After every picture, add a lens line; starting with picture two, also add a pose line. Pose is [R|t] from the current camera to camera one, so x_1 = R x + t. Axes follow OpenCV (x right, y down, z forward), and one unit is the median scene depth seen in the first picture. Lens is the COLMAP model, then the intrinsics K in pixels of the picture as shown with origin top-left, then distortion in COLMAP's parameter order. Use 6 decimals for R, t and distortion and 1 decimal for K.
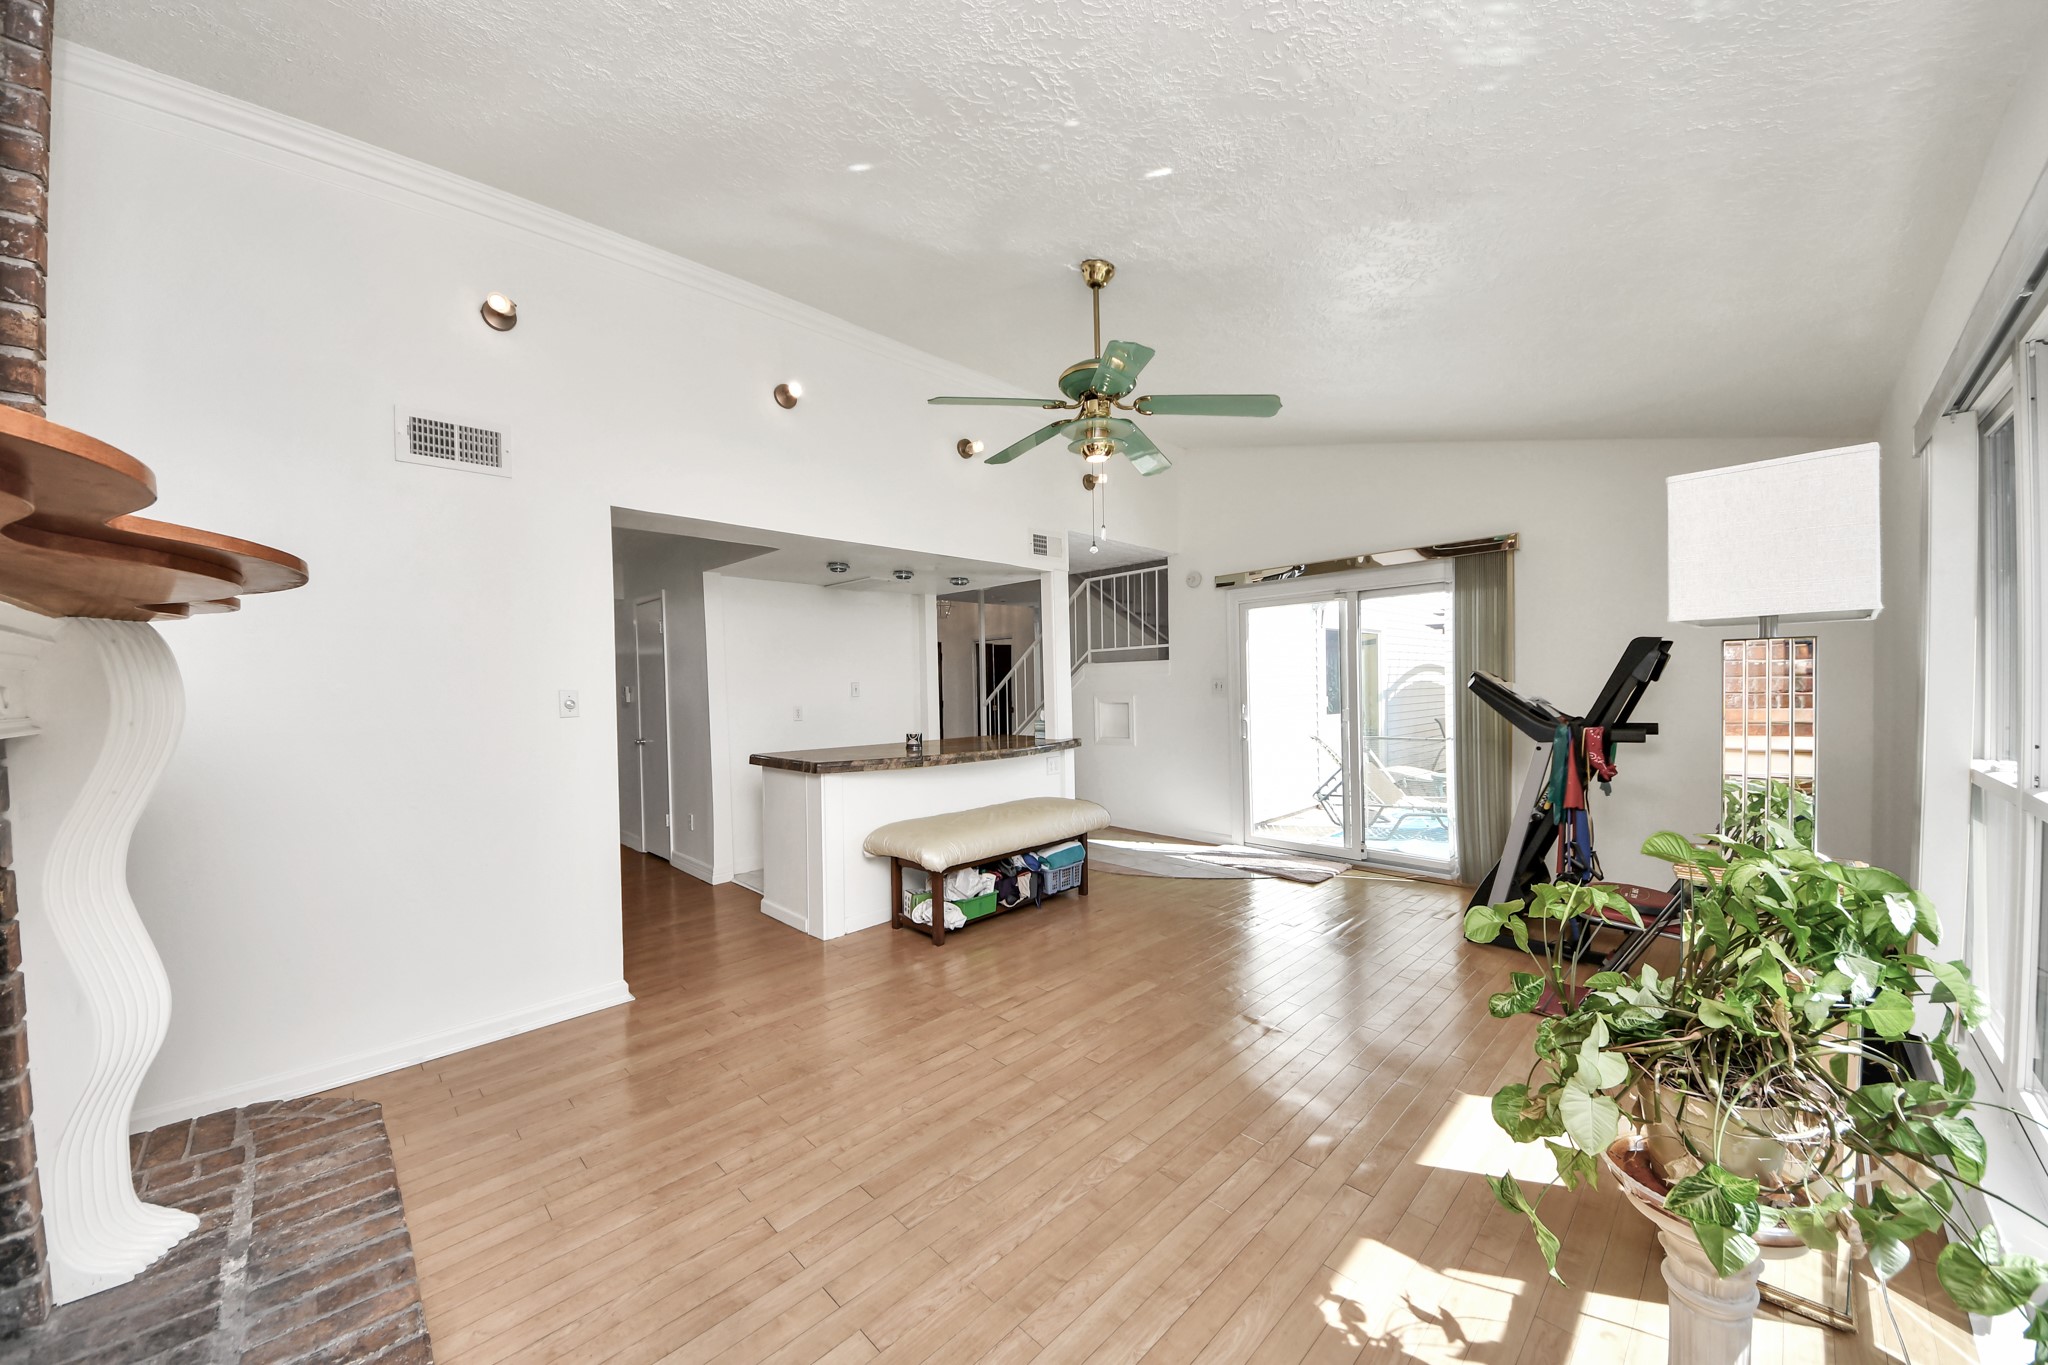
lens RADIAL K [[741.9, 0, 1023.1], [0, 741.9, 690.3], [0, 0, 1]] dist [-0.000739, -0.000047]
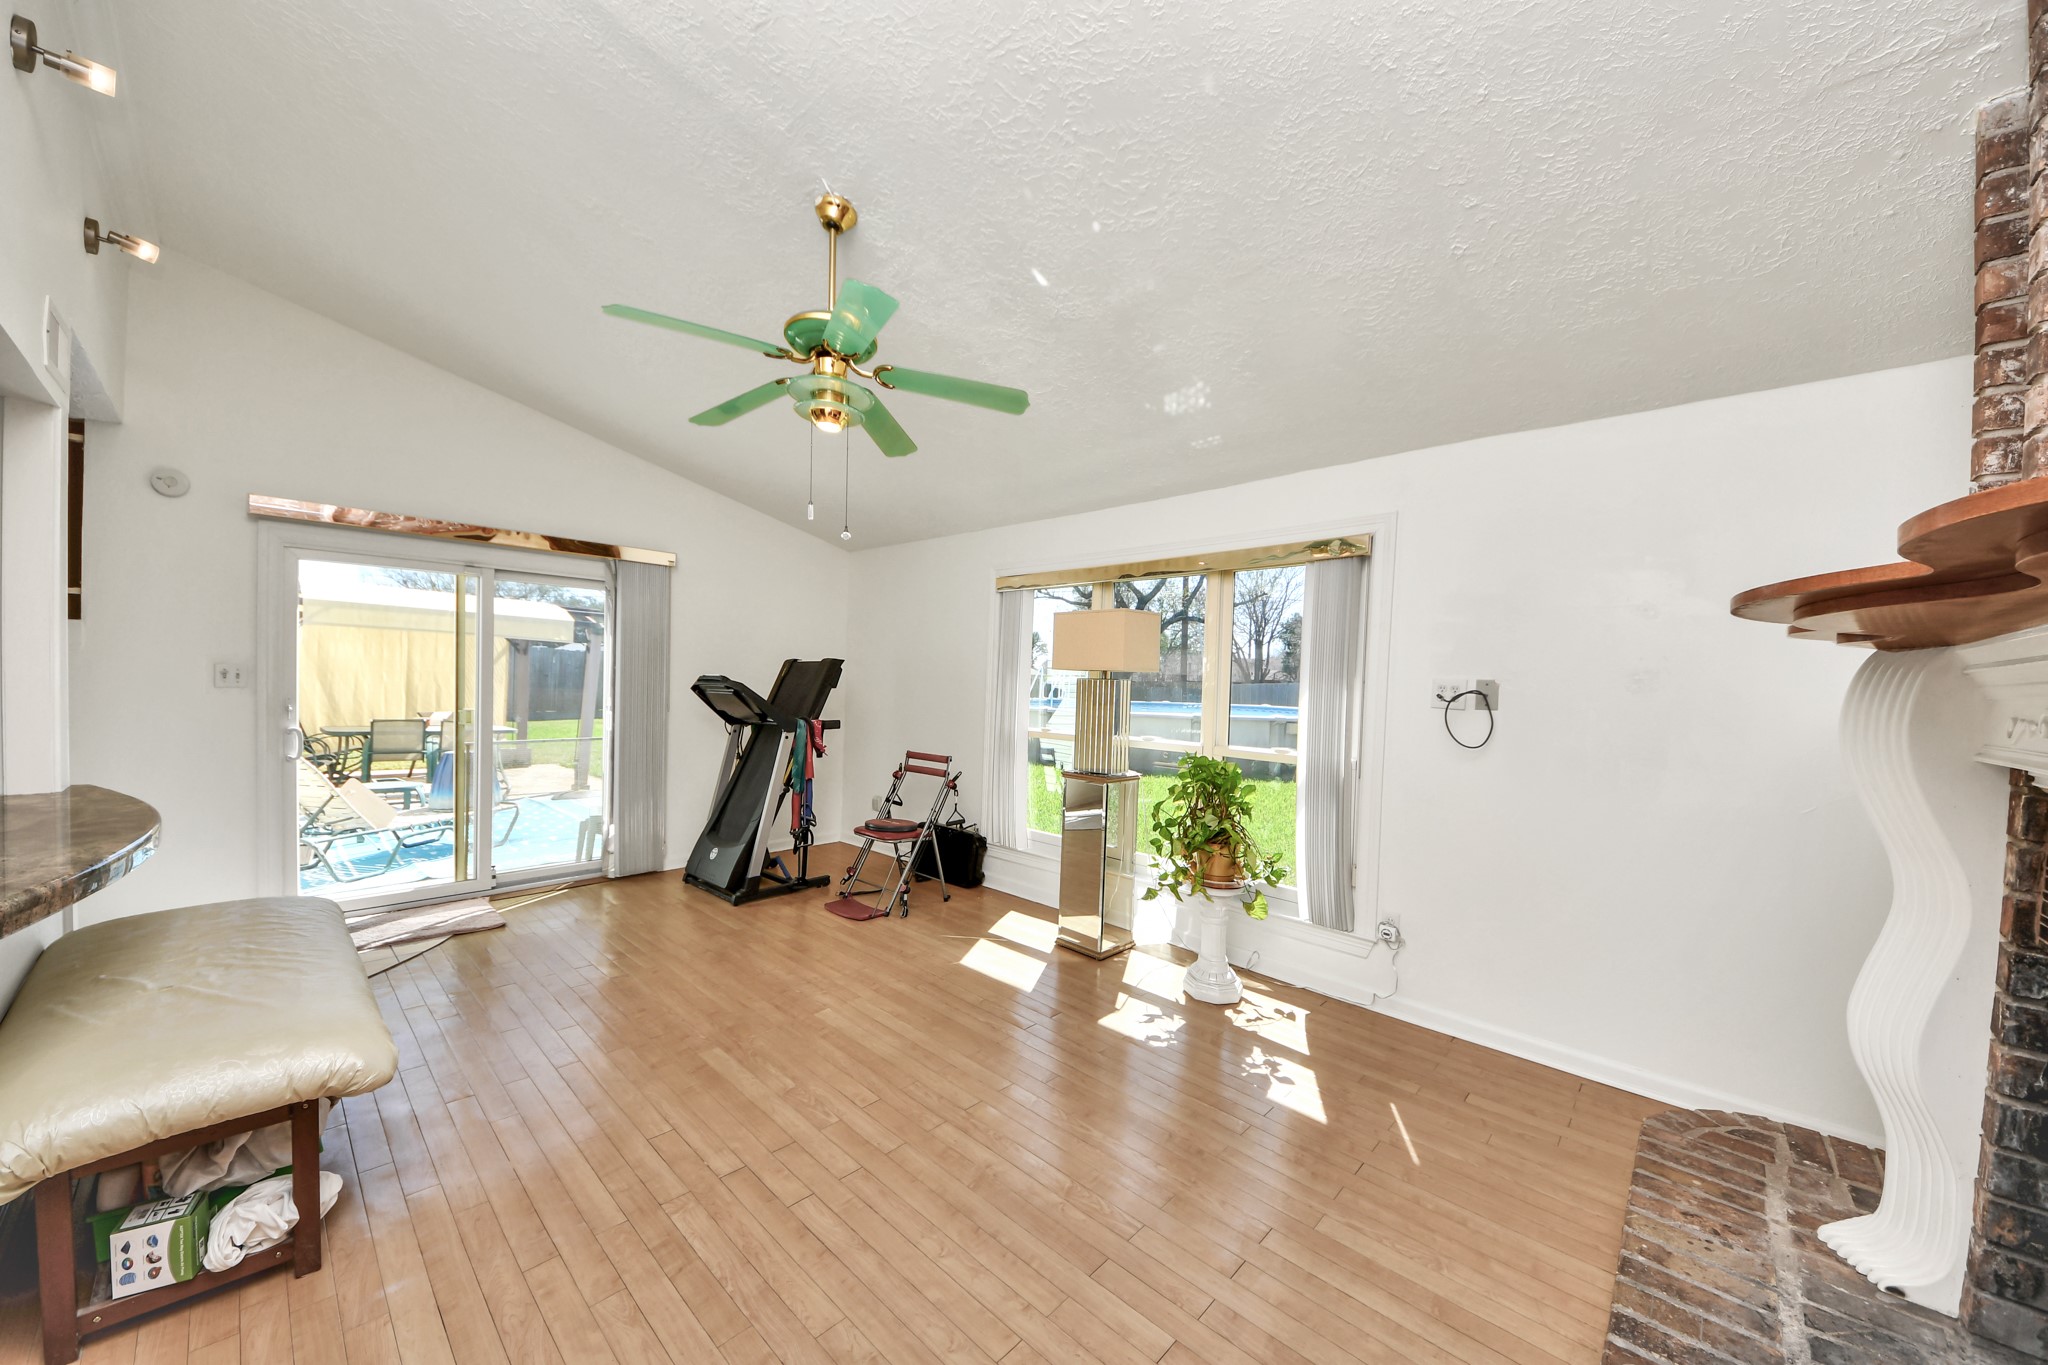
lens RADIAL K [[741.9, 0, 1020.8], [0, 741.9, 685.9], [0, 0, 1]] dist [-0.000739, -0.000047]
pose [[-0.064145, 0.006957, 0.997916, -0.728540], [-0.016926, 0.999824, -0.008058, -0.009588], [-0.997797, -0.017408, -0.064016, 0.771828]]
